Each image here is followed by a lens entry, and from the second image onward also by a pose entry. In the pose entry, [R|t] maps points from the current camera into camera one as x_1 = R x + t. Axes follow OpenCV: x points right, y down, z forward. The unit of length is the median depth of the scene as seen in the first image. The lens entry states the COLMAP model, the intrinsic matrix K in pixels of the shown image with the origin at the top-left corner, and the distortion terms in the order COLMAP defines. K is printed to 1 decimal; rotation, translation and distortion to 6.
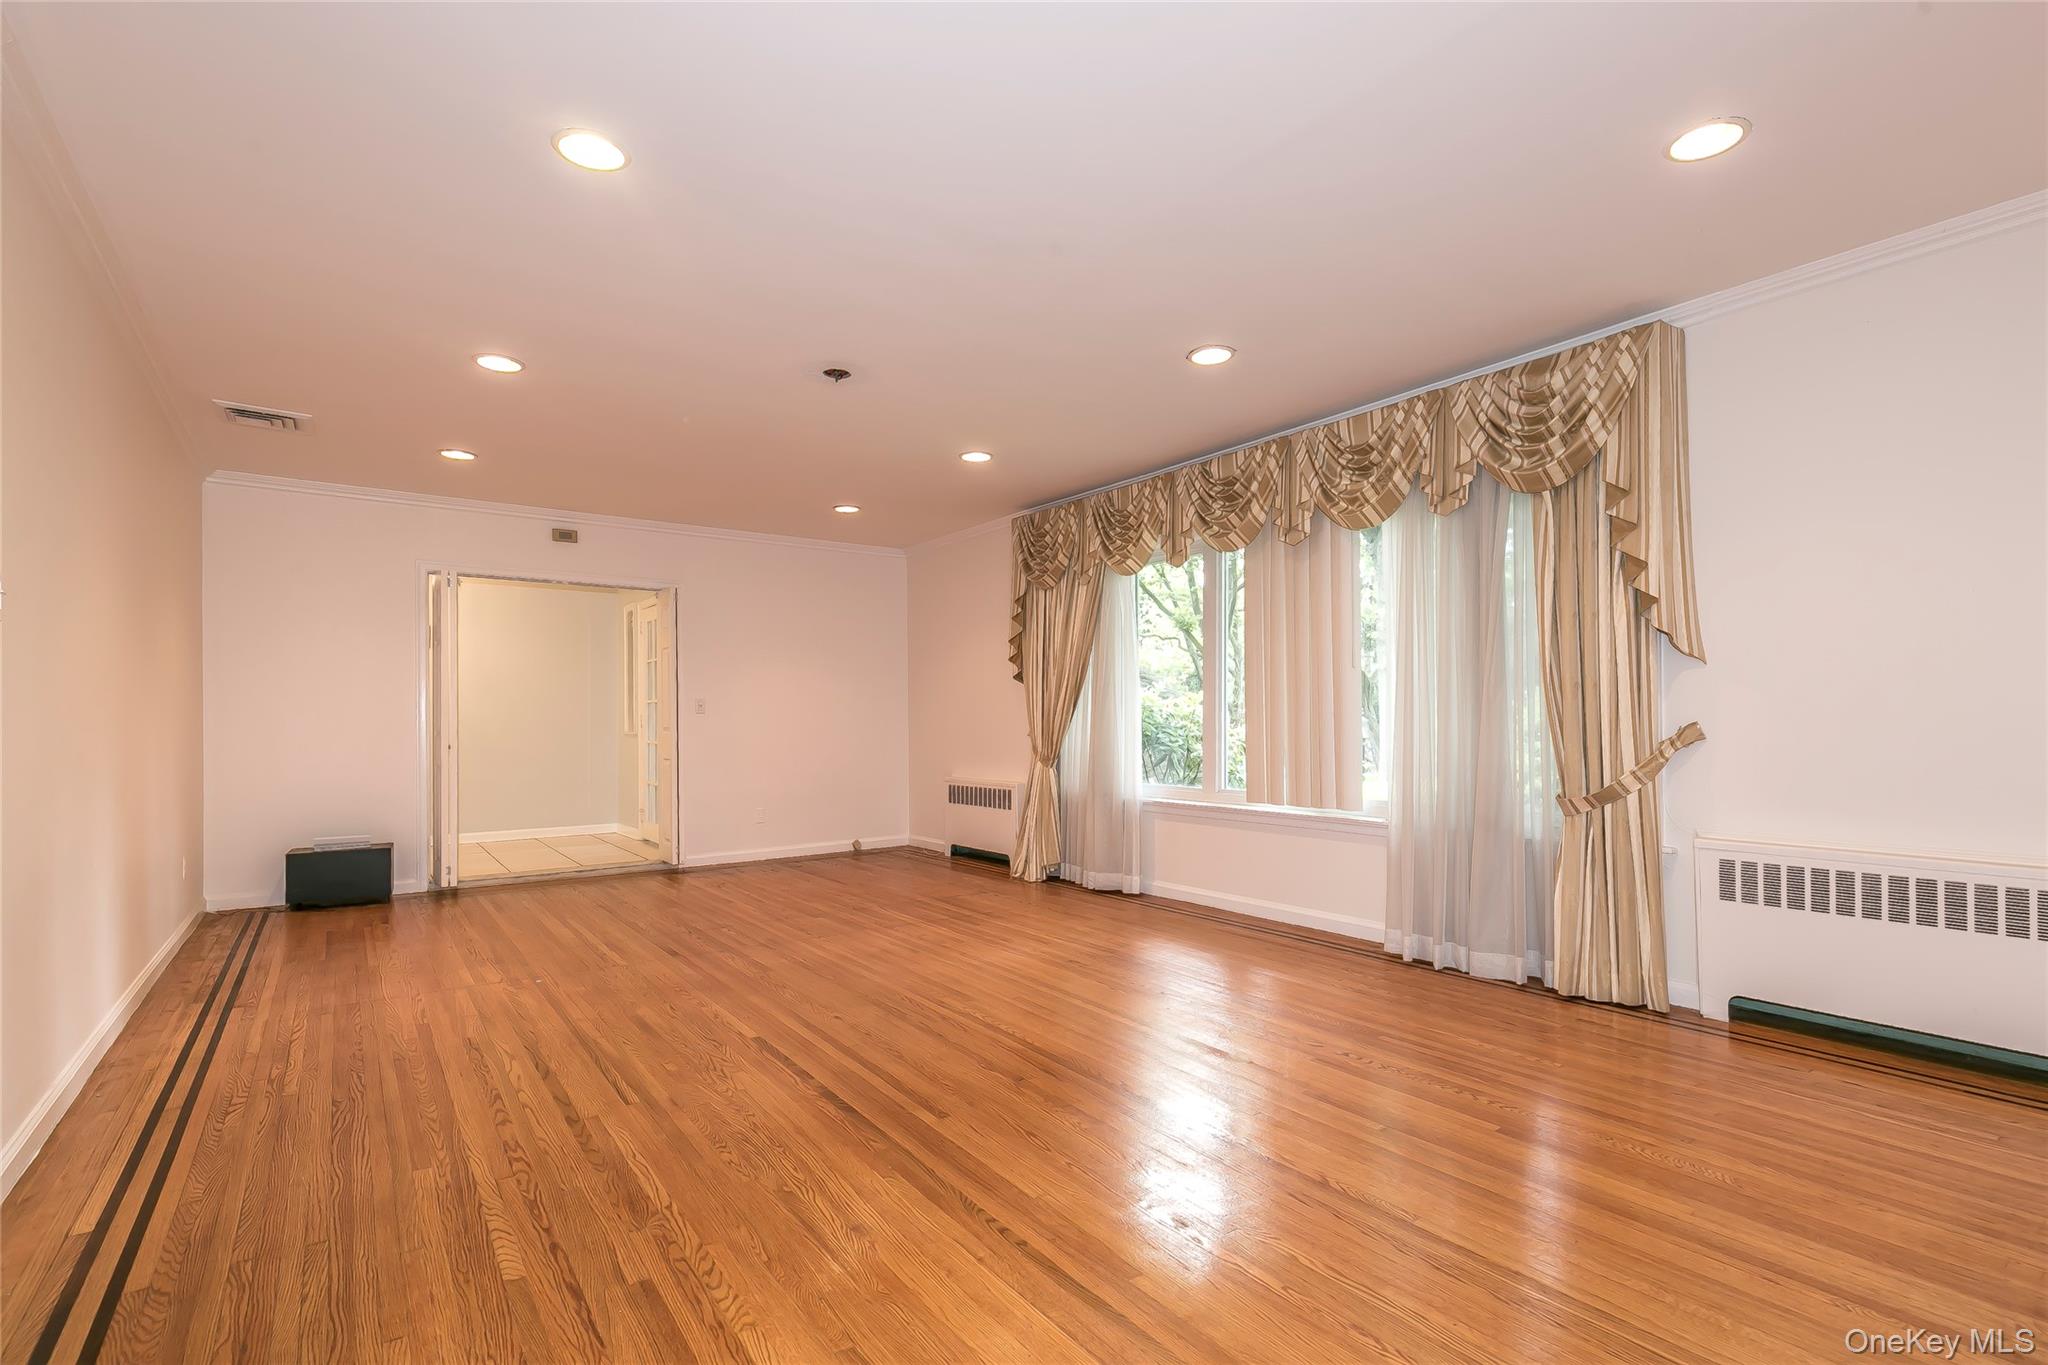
lens RADIAL K [[1006.5, 0, 1020.9], [0, 1006.5, 687.3], [0, 0, 1]] dist [0.006528, 0.001846]
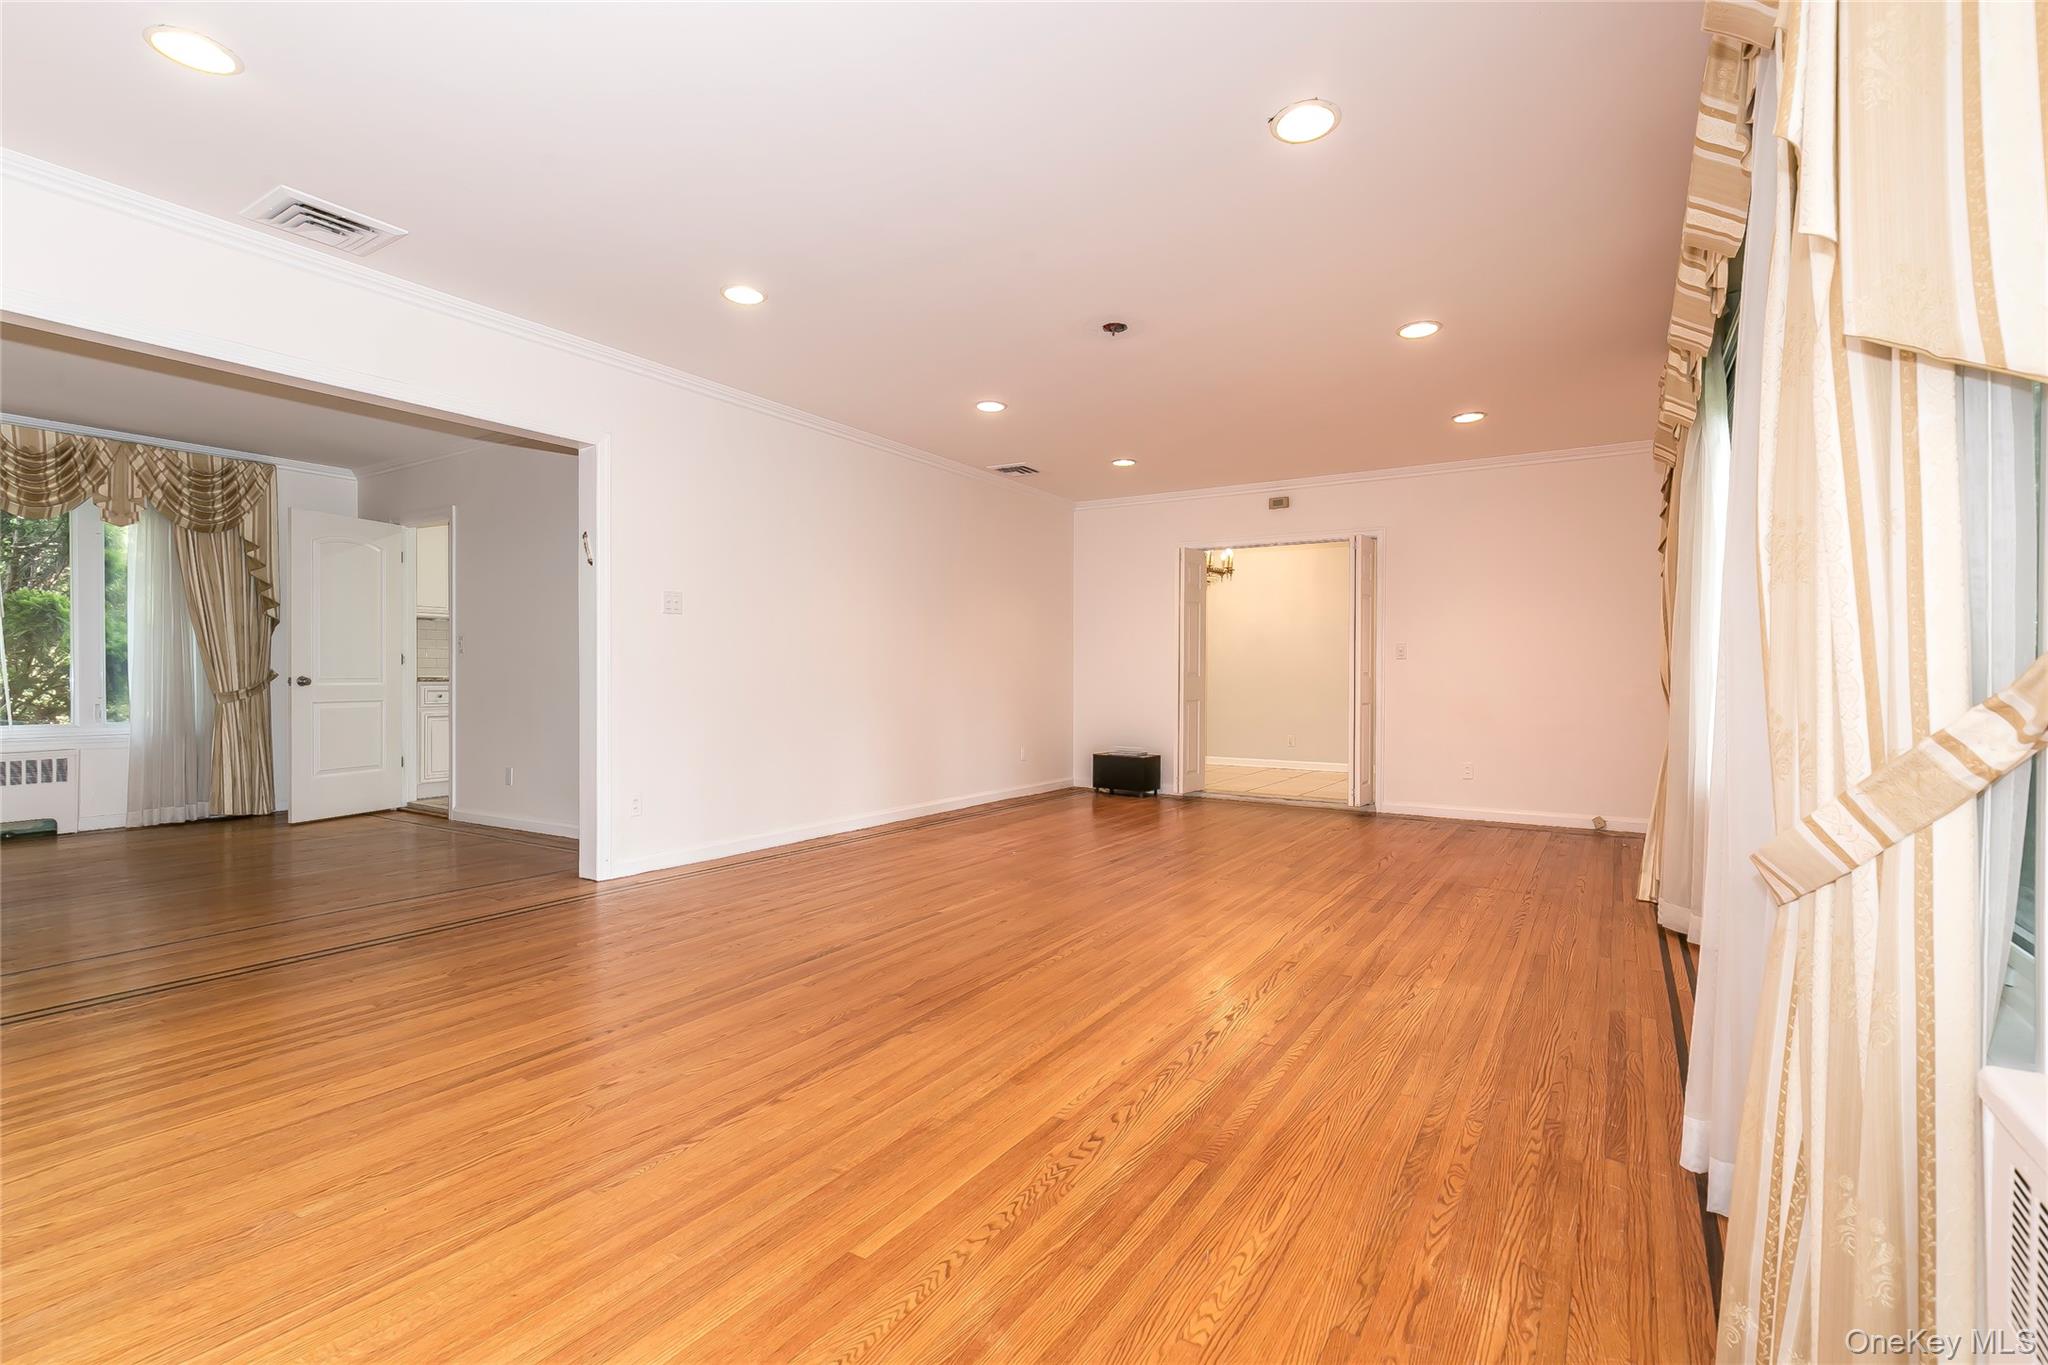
lens RADIAL K [[942.6, 0, 1040.3], [0, 942.6, 686.9], [0, 0, 1]] dist [0.003819, -0.000914]
pose [[0.350579, 0.025553, -0.936184, 0.552268], [0.018621, 0.999240, 0.034247, 0.018734], [0.936348, -0.029439, 0.349837, 0.454092]]
